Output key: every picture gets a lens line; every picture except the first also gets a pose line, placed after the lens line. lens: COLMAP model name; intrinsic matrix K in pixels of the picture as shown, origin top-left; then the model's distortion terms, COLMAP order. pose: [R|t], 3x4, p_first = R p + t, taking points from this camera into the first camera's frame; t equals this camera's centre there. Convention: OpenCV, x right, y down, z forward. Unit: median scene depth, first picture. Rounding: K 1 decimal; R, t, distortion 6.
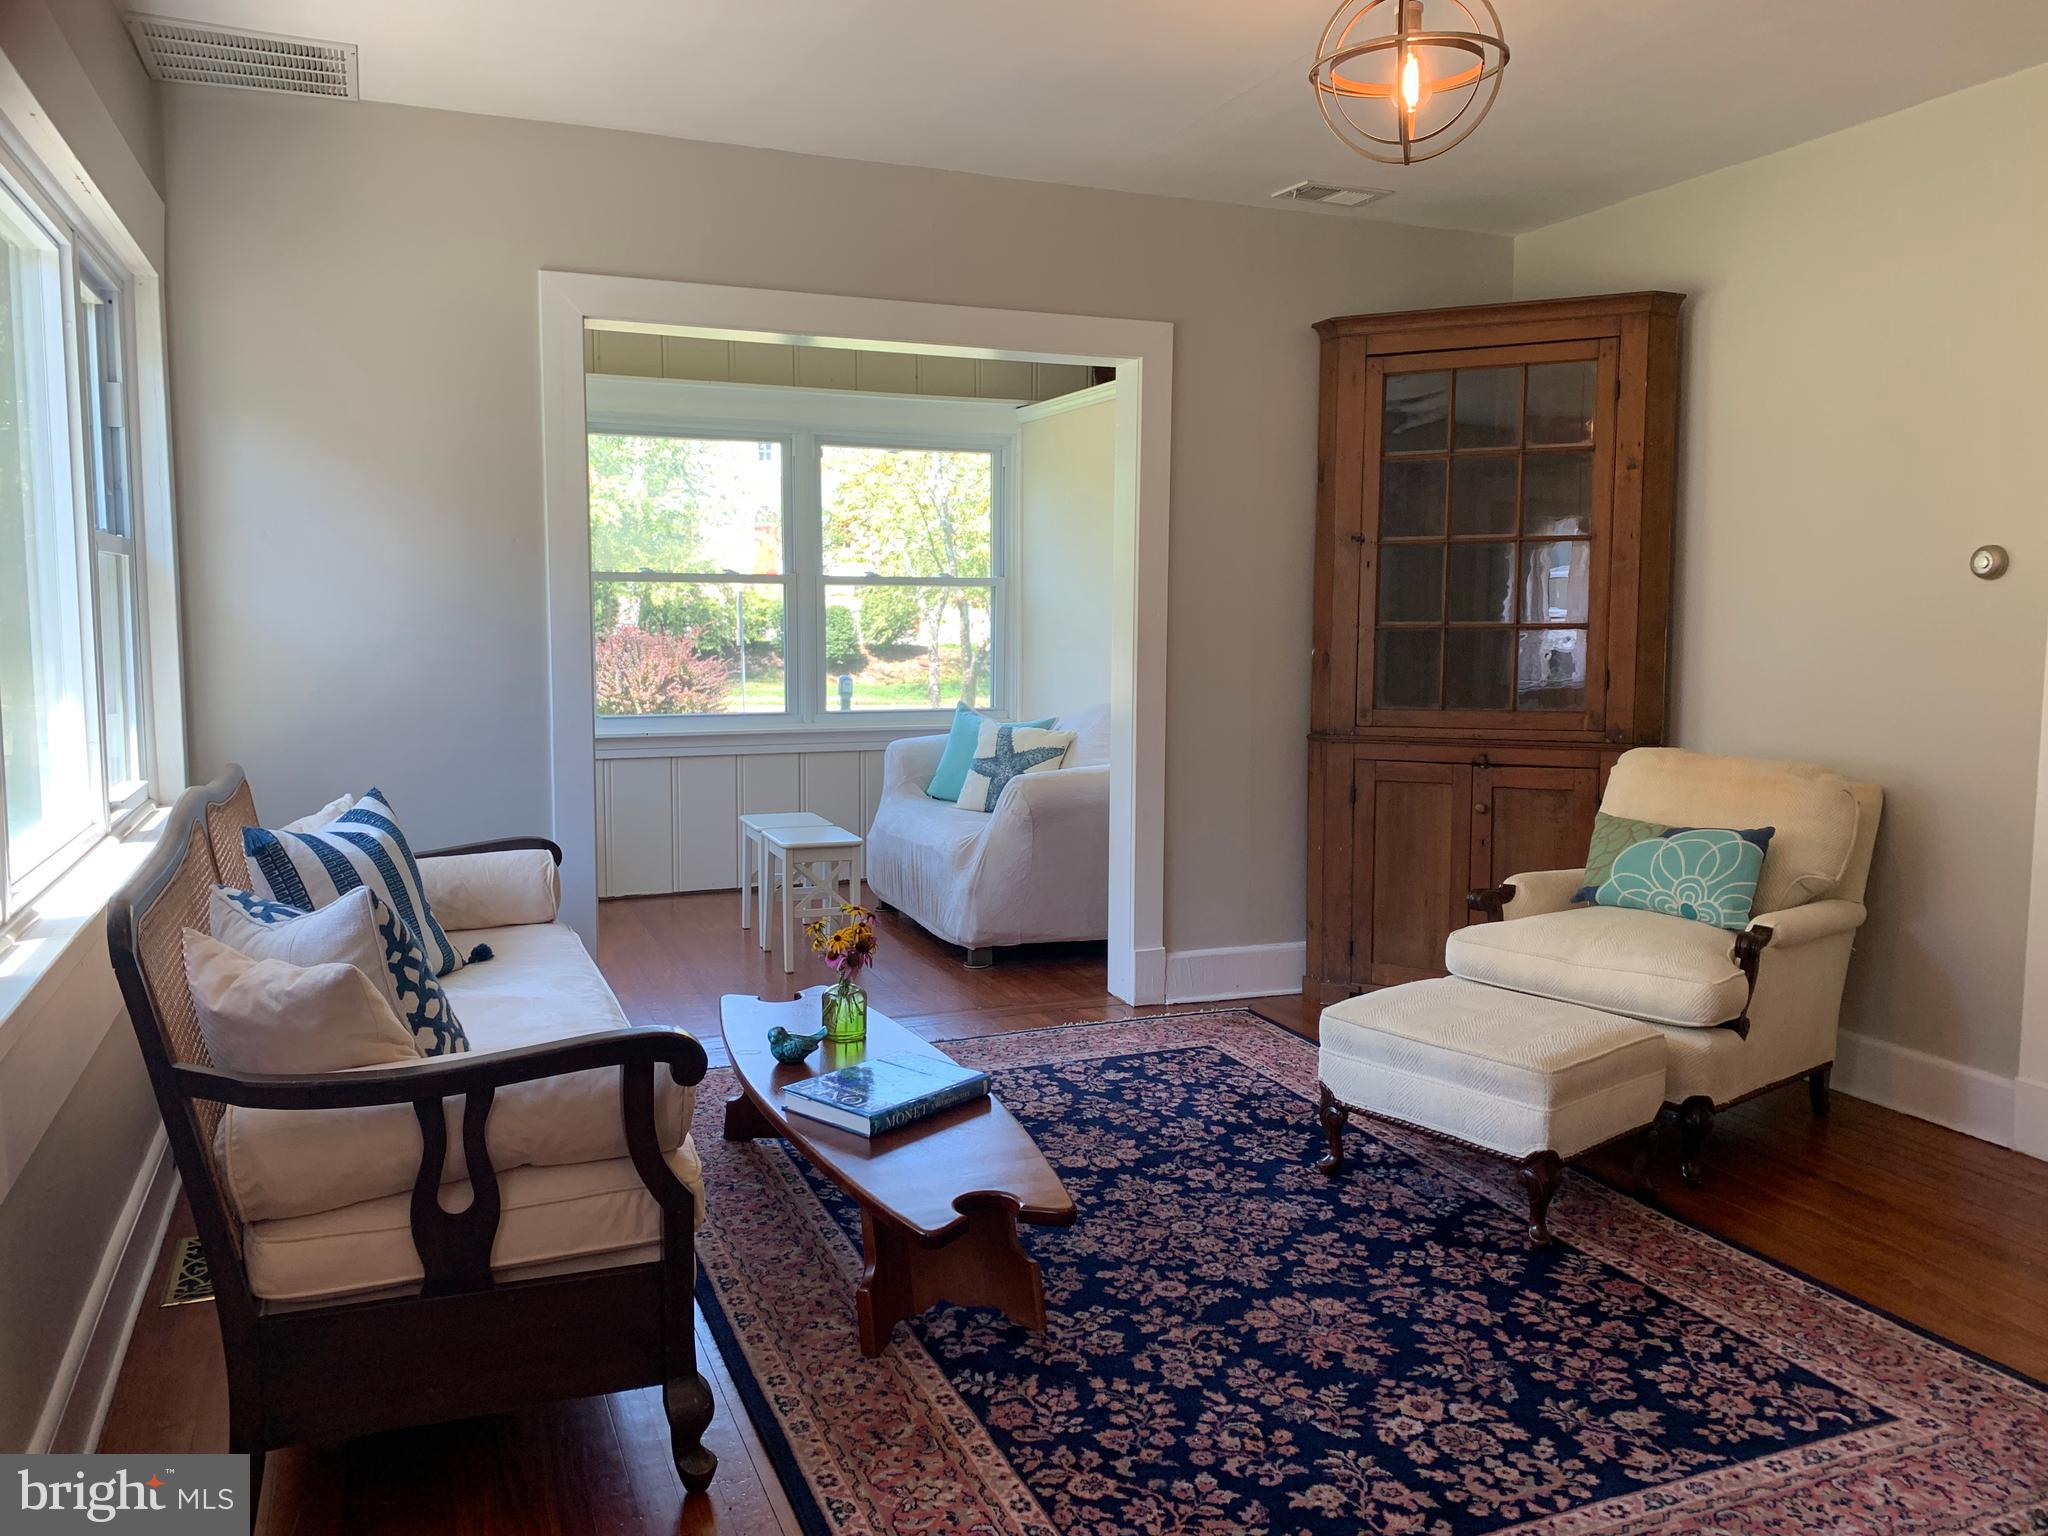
lens RADIAL K [[1548.6, 0, 1020.4], [0, 1548.6, 733.0], [0, 0, 1]] dist [0.017185, -0.003261]
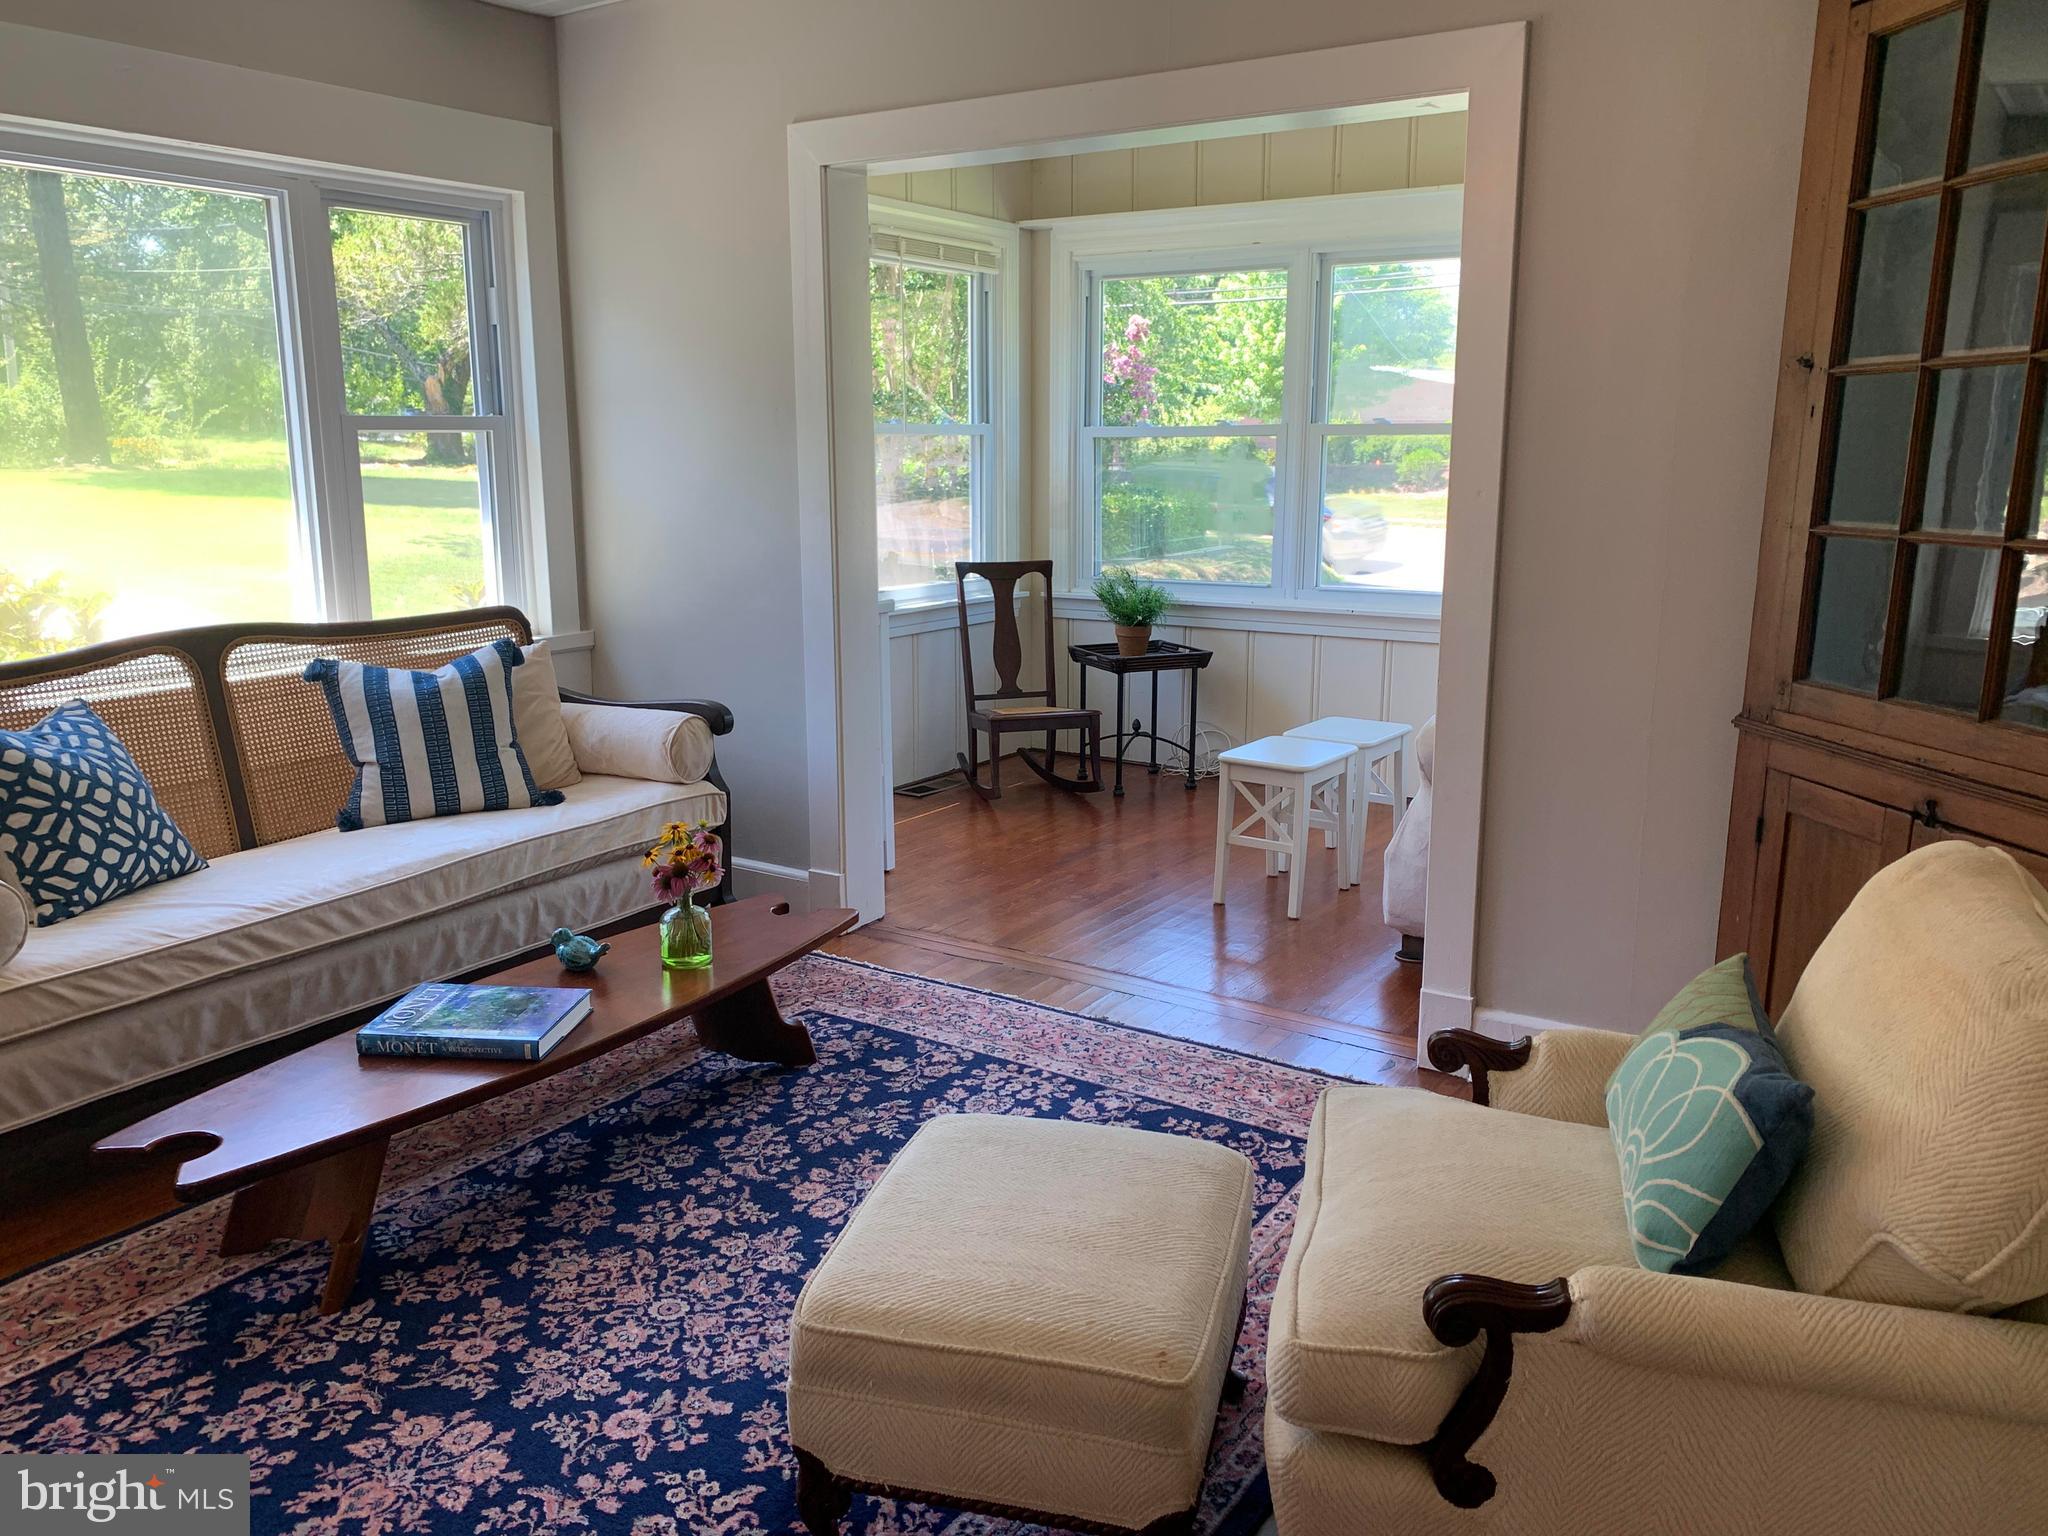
lens RADIAL K [[1547.3, 0, 1030.6], [0, 1547.3, 758.5], [0, 0, 1]] dist [0.061717, -0.040025]
pose [[0.559264, 0.161487, -0.813109, 0.589664], [-0.064831, 0.986359, 0.151303, -0.061290], [0.826451, -0.031904, 0.562105, 0.529215]]
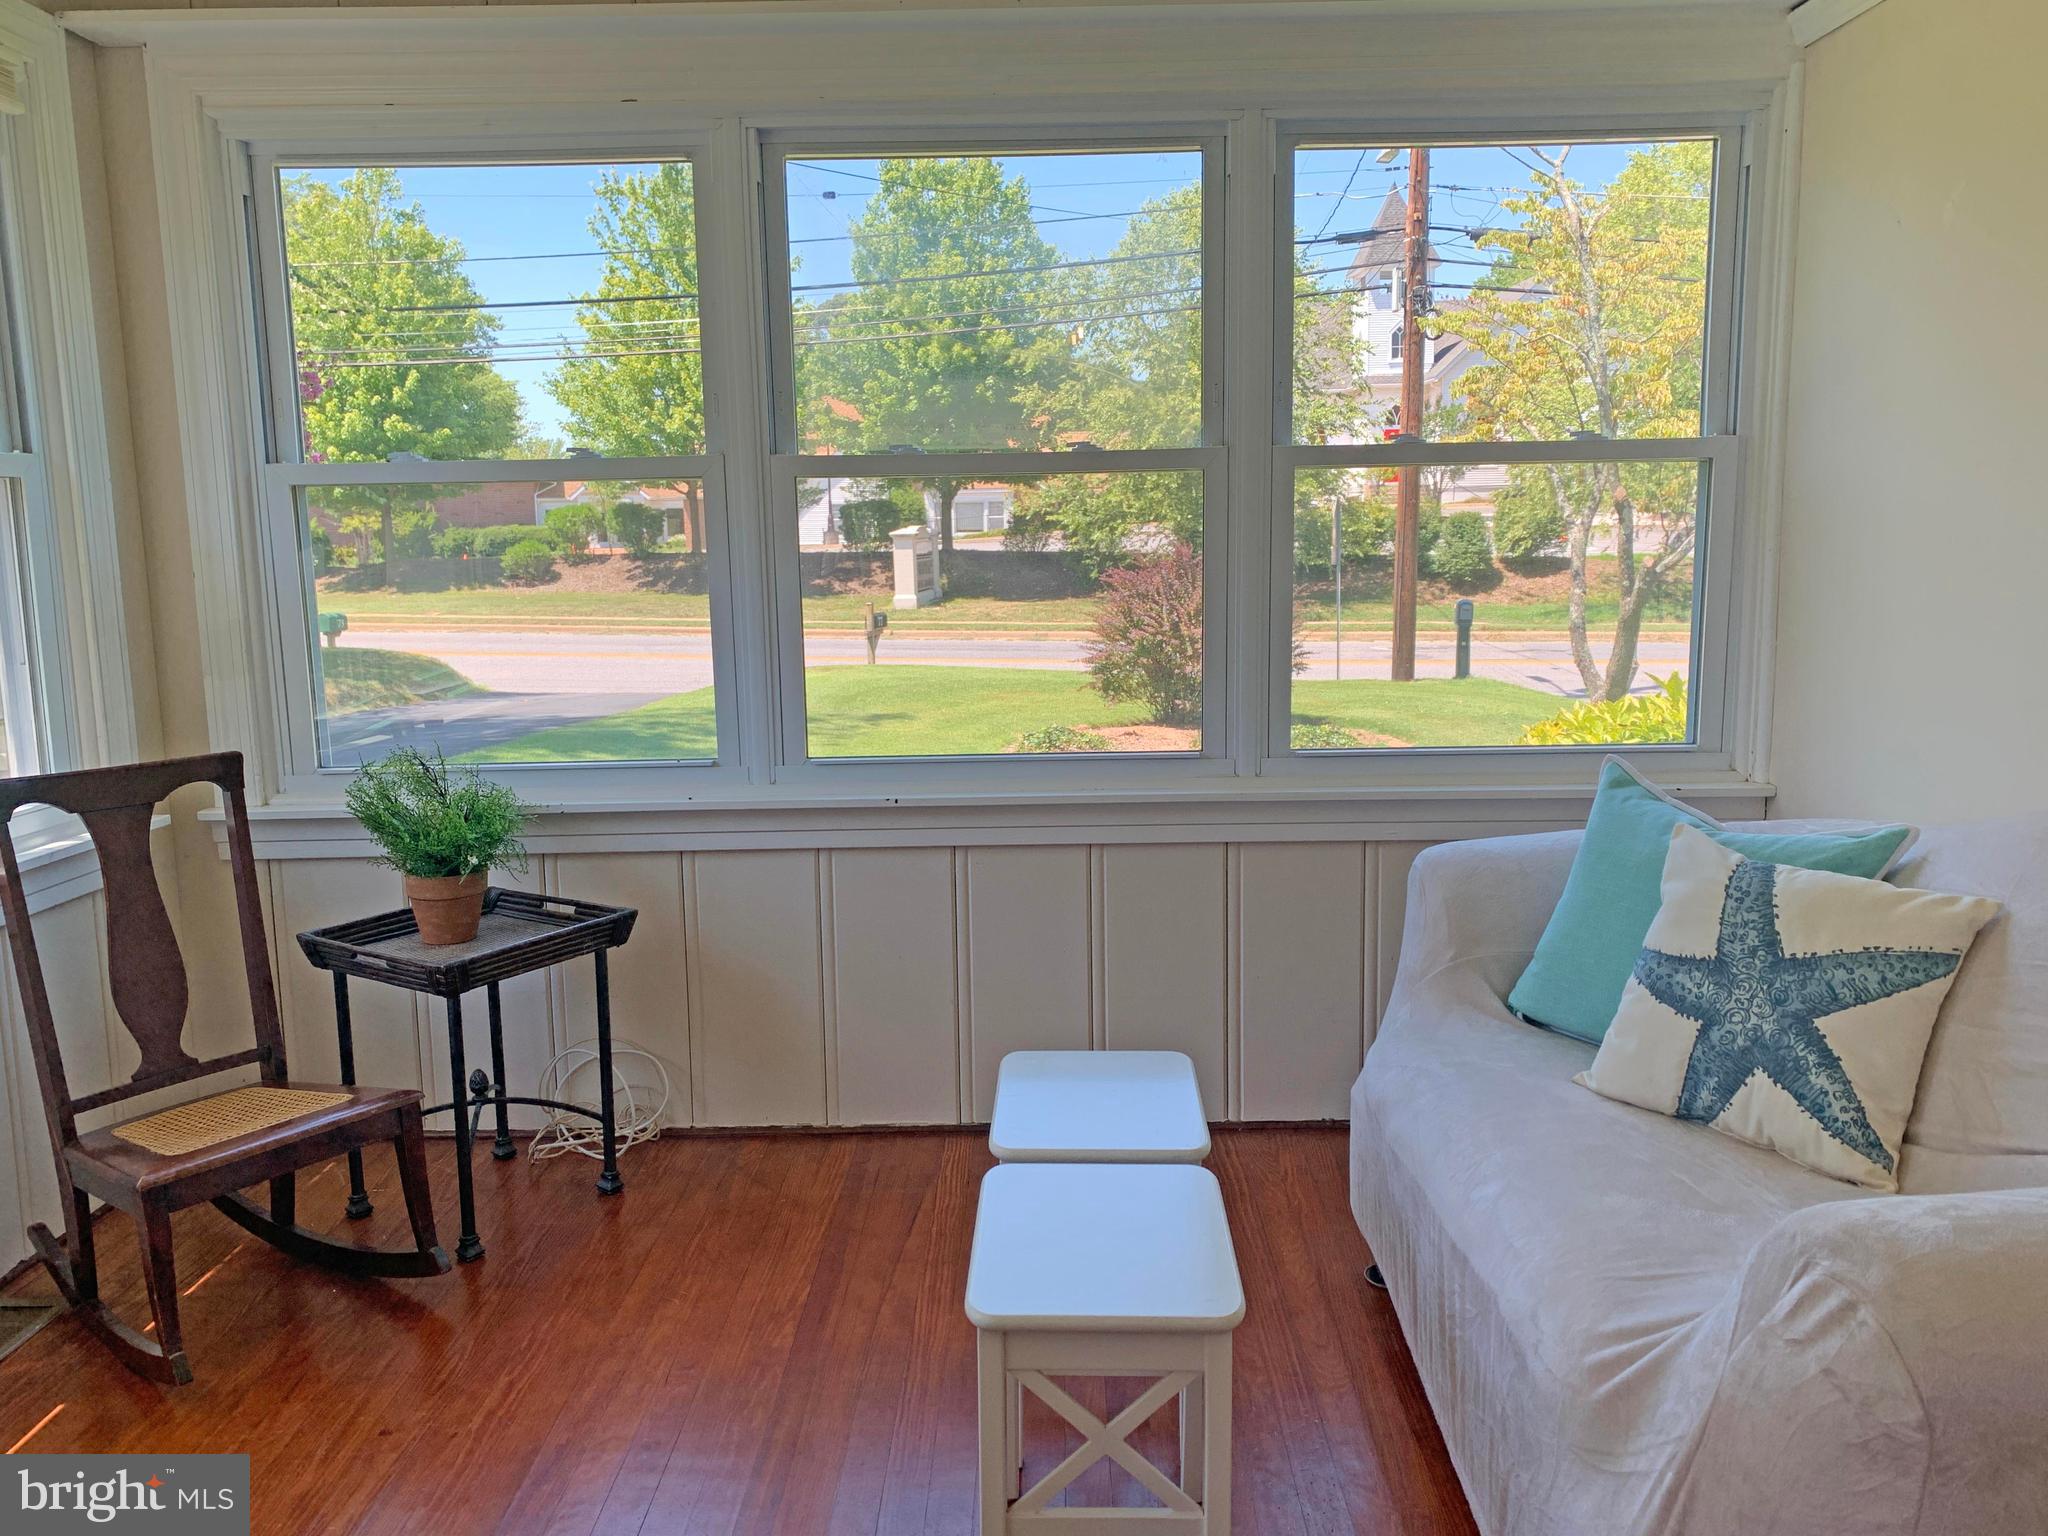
lens RADIAL K [[1548.6, 0, 1020.4], [0, 1548.6, 733.0], [0, 0, 1]] dist [0.017185, -0.003261]
pose [[0.919045, 0.026611, -0.393253, -0.033120], [-0.004287, 0.998334, 0.057537, -0.072481], [0.394129, -0.051194, 0.917628, 0.888332]]
